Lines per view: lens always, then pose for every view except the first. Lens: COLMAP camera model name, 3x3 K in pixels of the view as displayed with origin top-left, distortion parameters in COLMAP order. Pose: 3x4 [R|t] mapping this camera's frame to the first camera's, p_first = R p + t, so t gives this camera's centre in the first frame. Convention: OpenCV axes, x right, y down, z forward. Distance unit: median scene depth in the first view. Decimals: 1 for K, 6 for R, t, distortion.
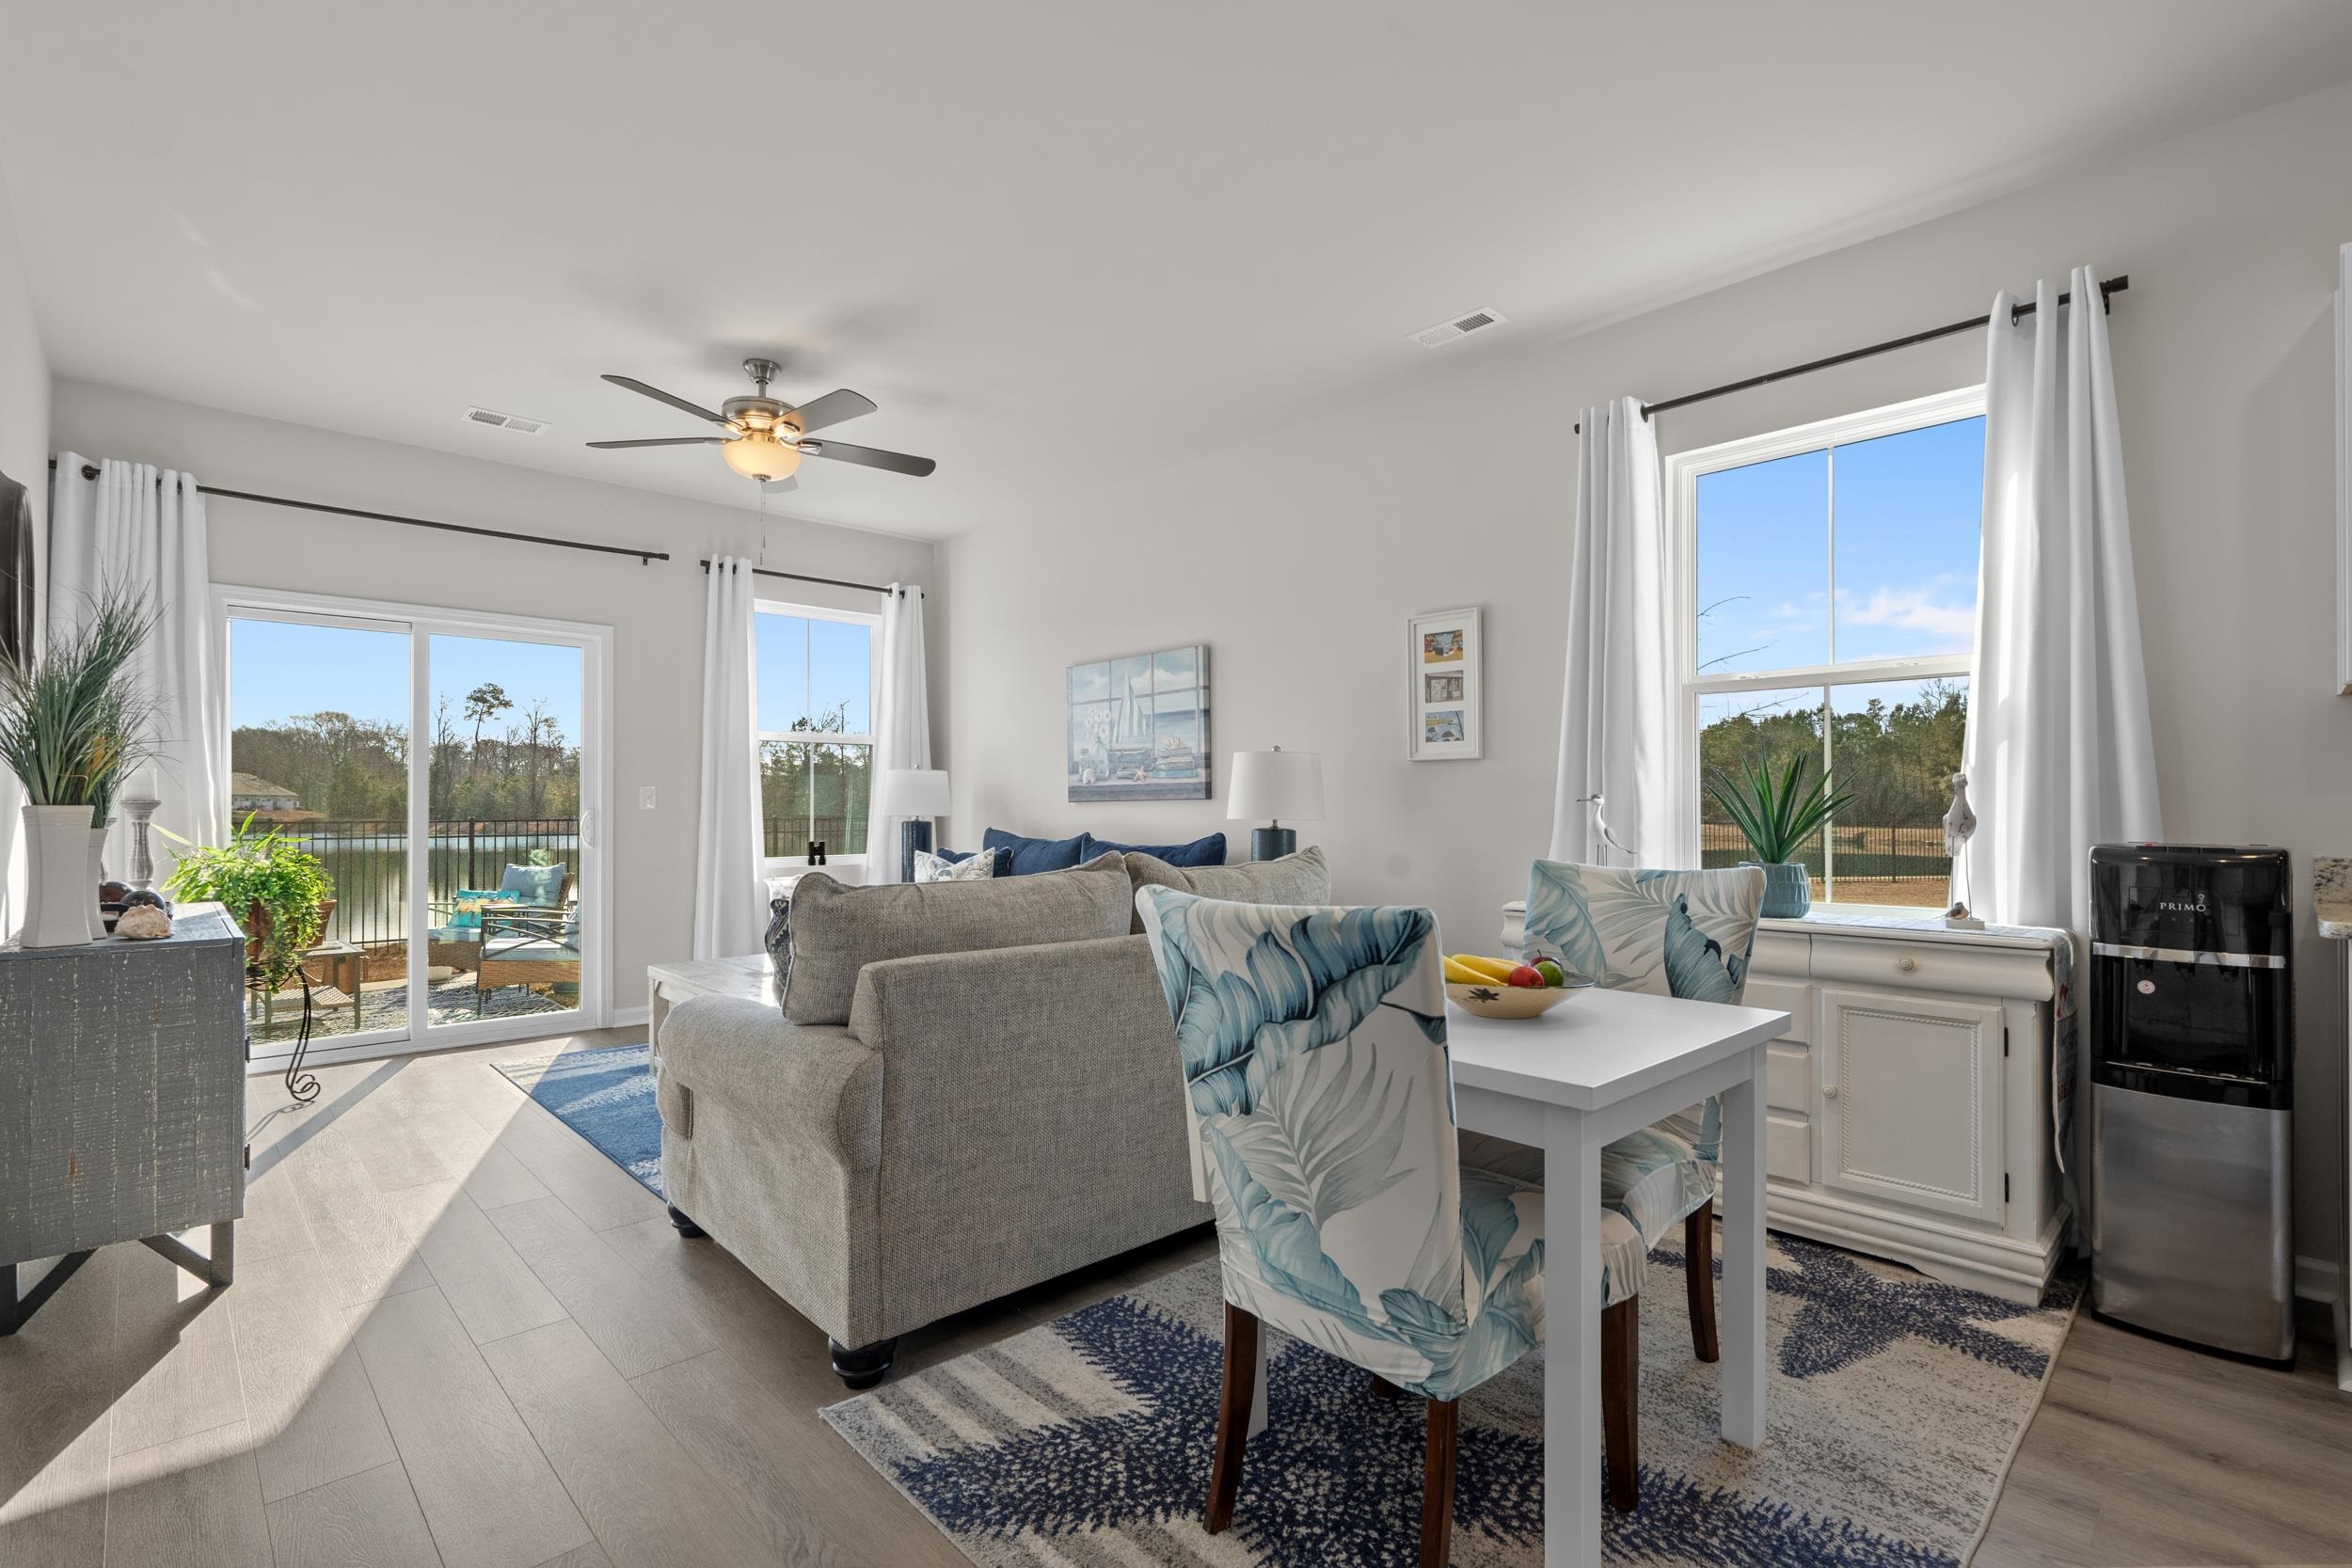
lens RADIAL K [[1075.9, 0, 1171.4], [0, 1075.9, 800.6], [0, 0, 1]] dist [-0.004134, 0.000869]
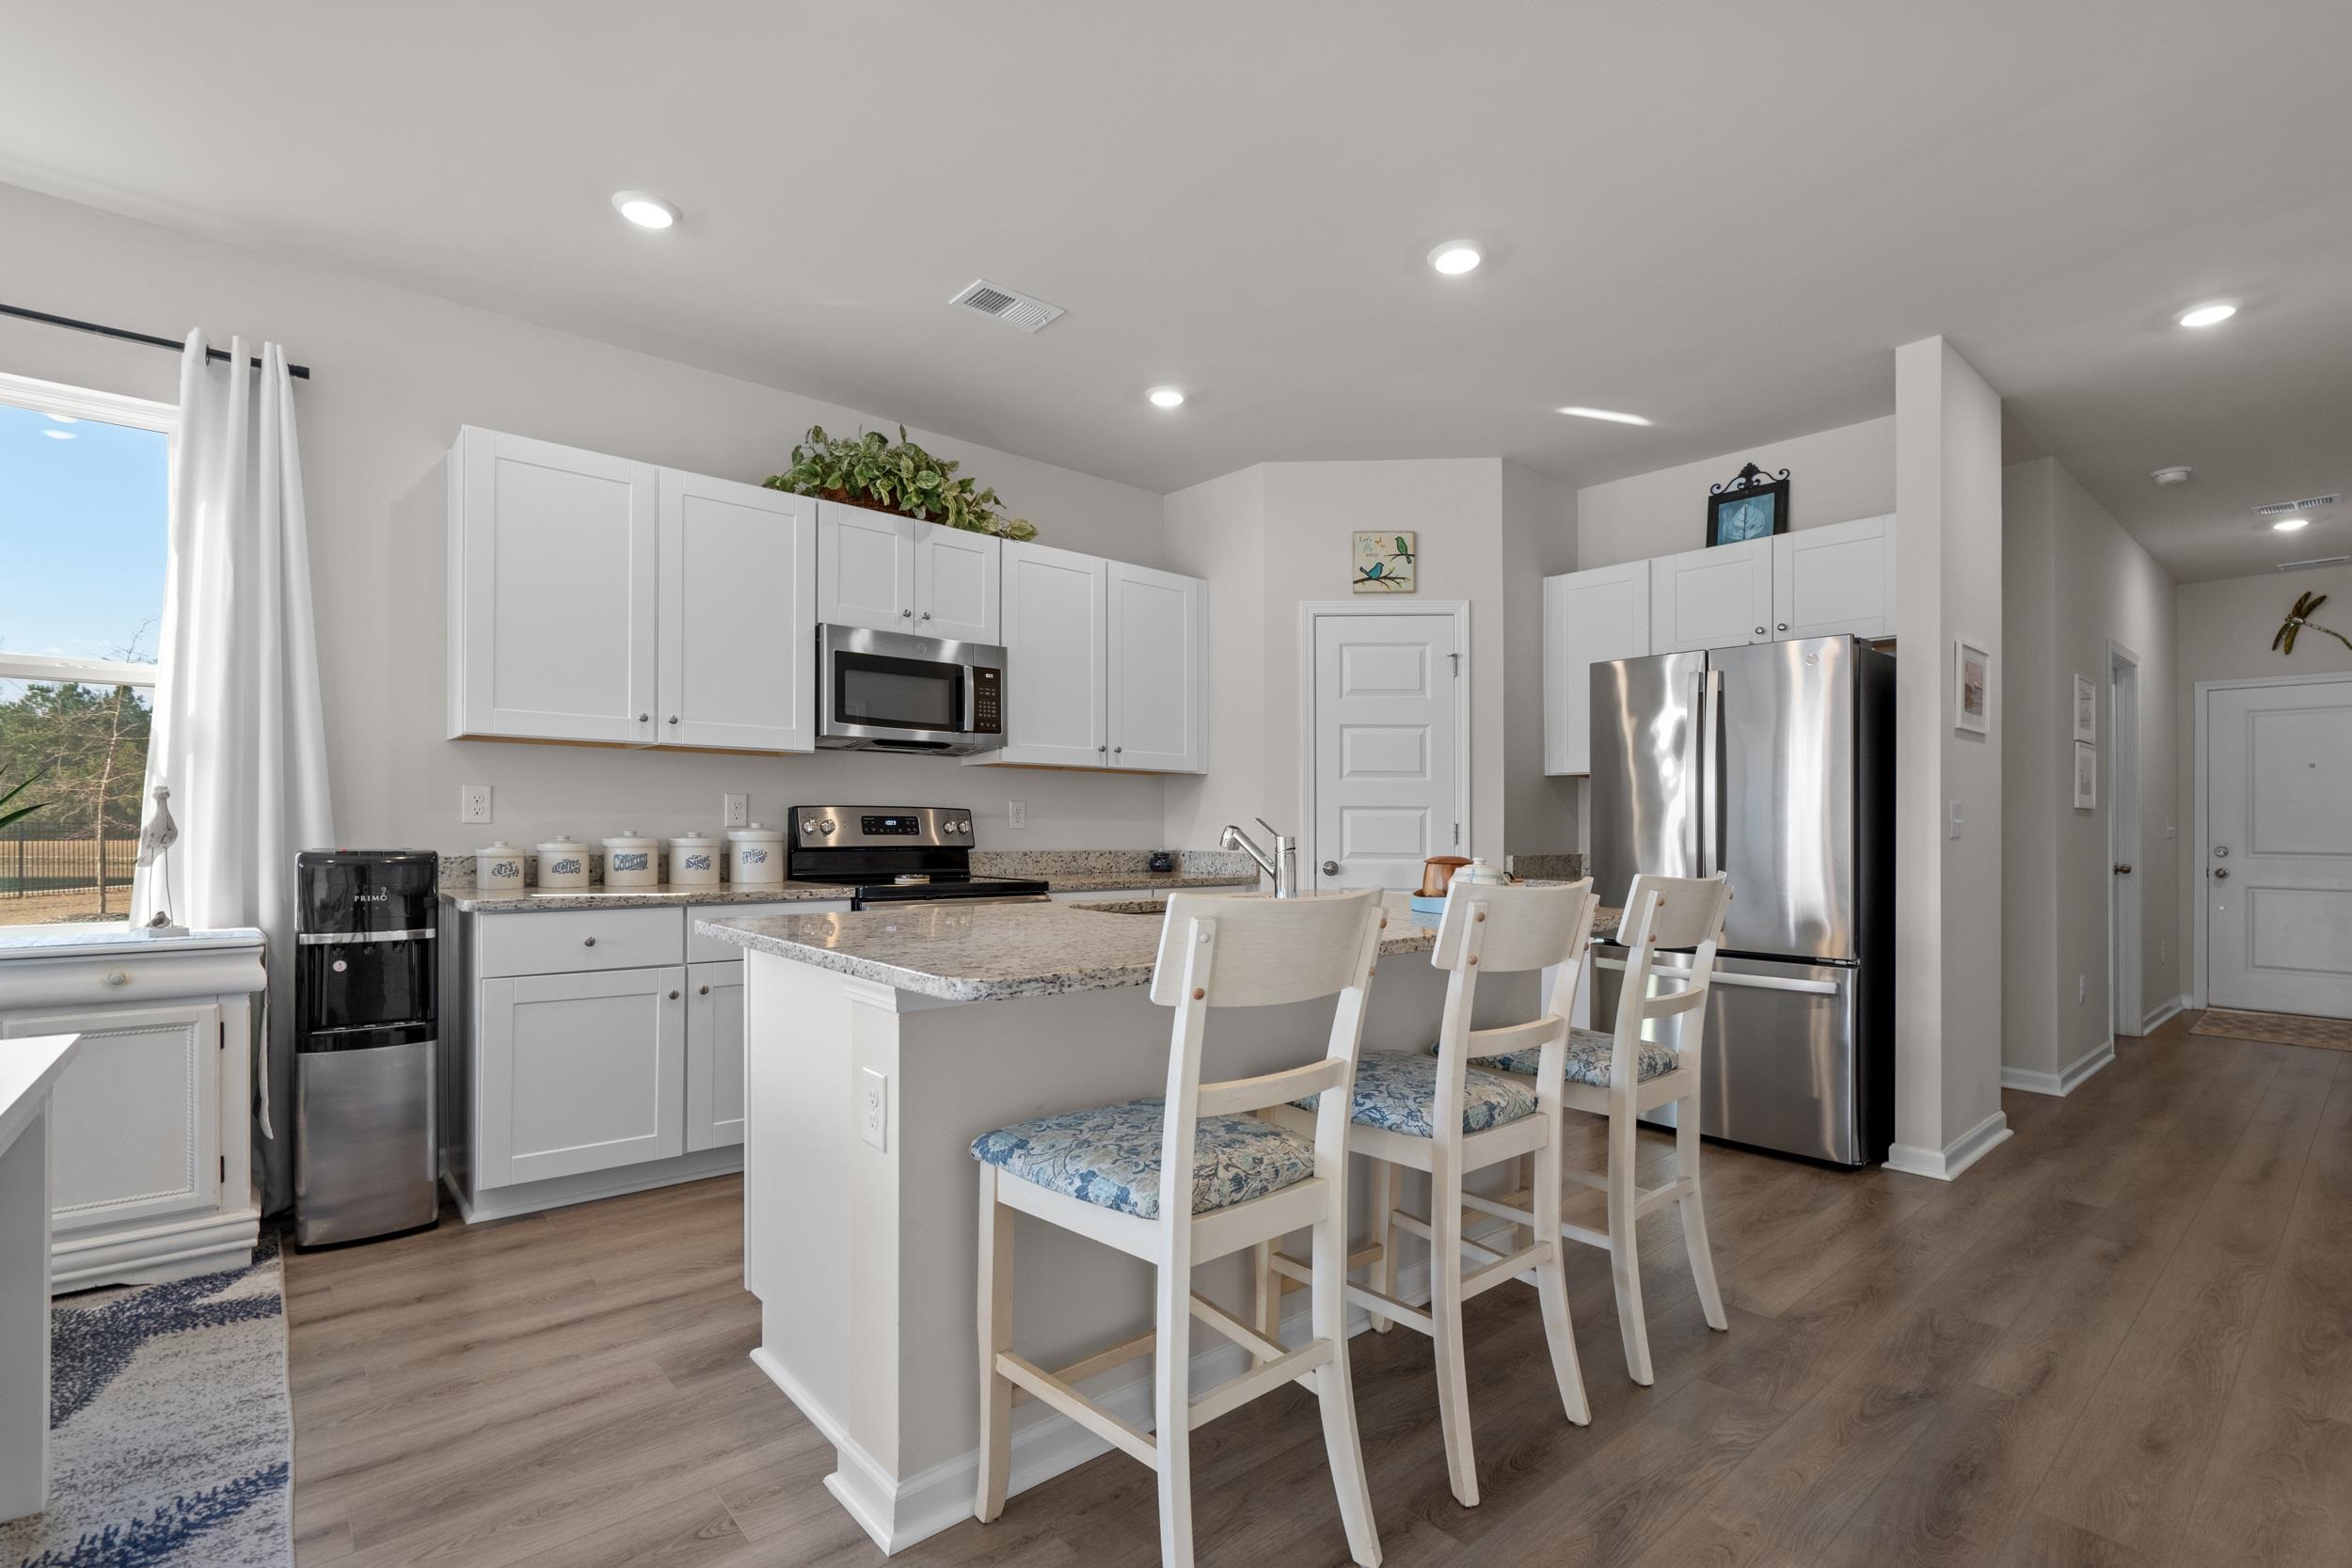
lens RADIAL K [[1067.4, 0, 1164.9], [0, 1067.4, 826.4], [0, 0, 1]] dist [-0.006379, -0.000066]
pose [[0.055778, 0.000442, 0.998443, -0.218491], [-0.010430, 0.999946, 0.000140, 0.003641], [-0.998389, -0.010421, 0.055779, -0.007274]]
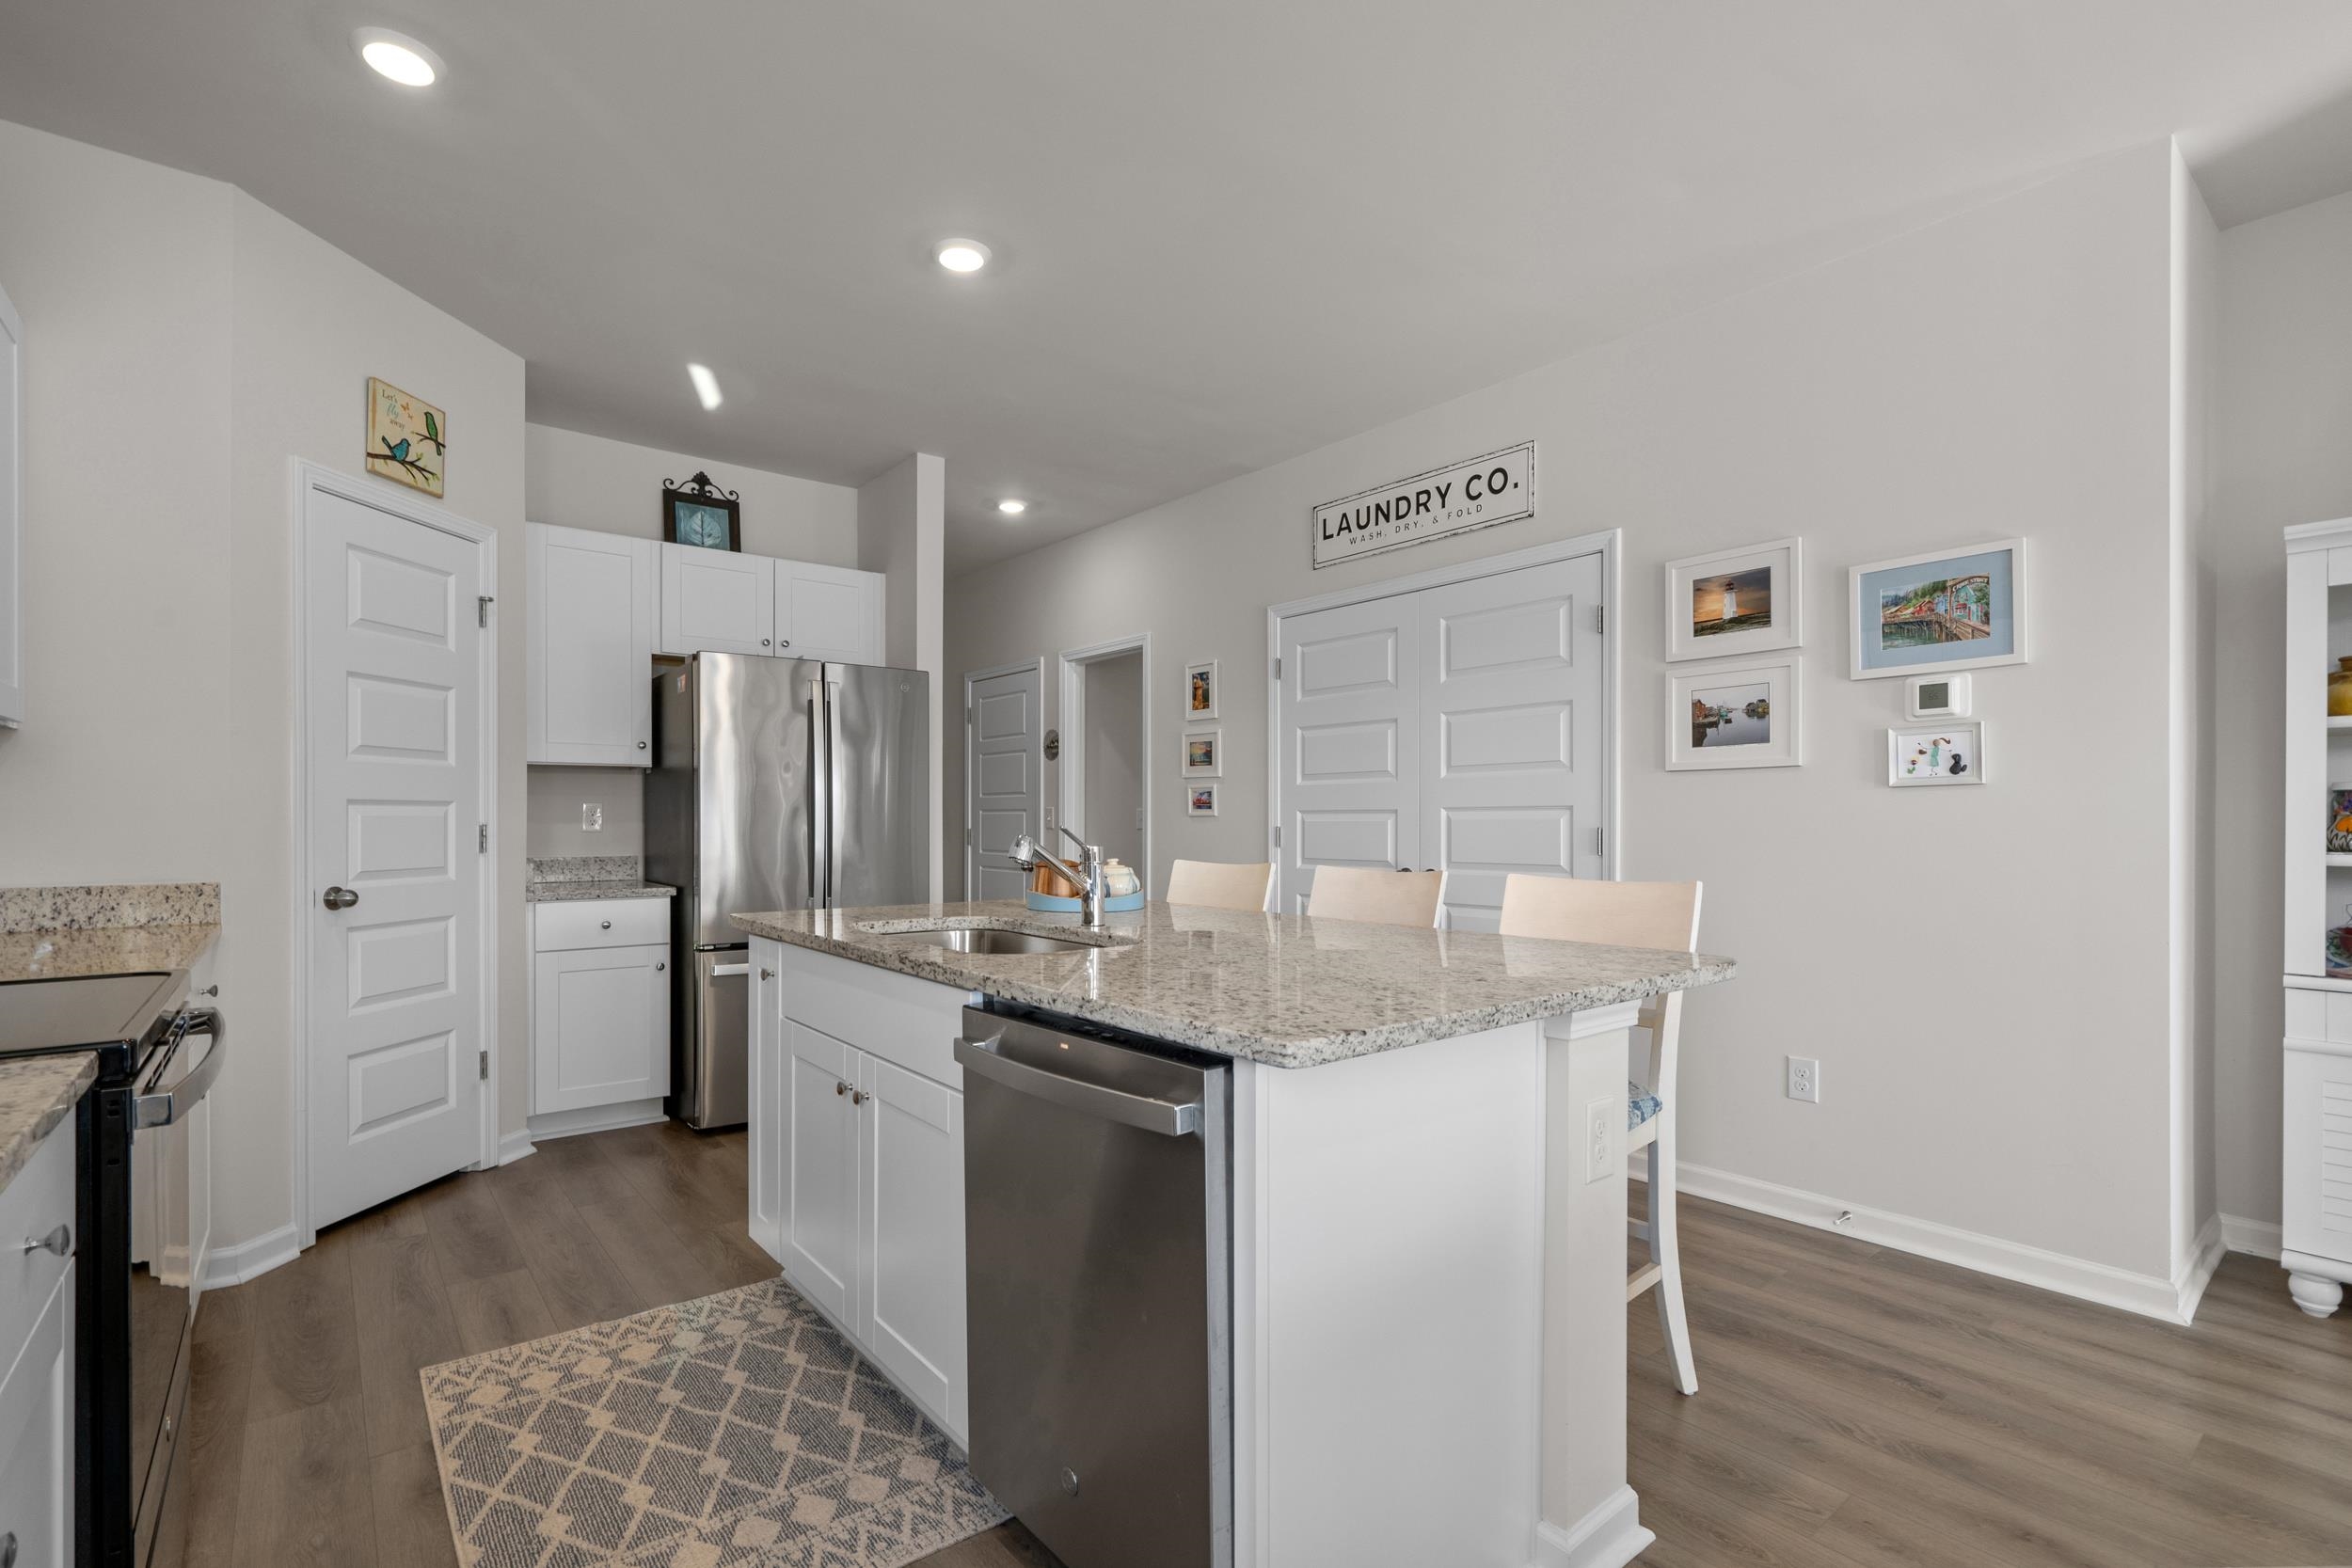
lens RADIAL K [[1075.9, 0, 1171.4], [0, 1075.9, 800.6], [0, 0, 1]] dist [-0.004134, 0.000869]
pose [[-0.995880, 0.002140, 0.090652, 0.626158], [0.000322, 0.999799, -0.020069, -0.011645], [-0.090677, -0.019957, -0.995680, 0.857237]]
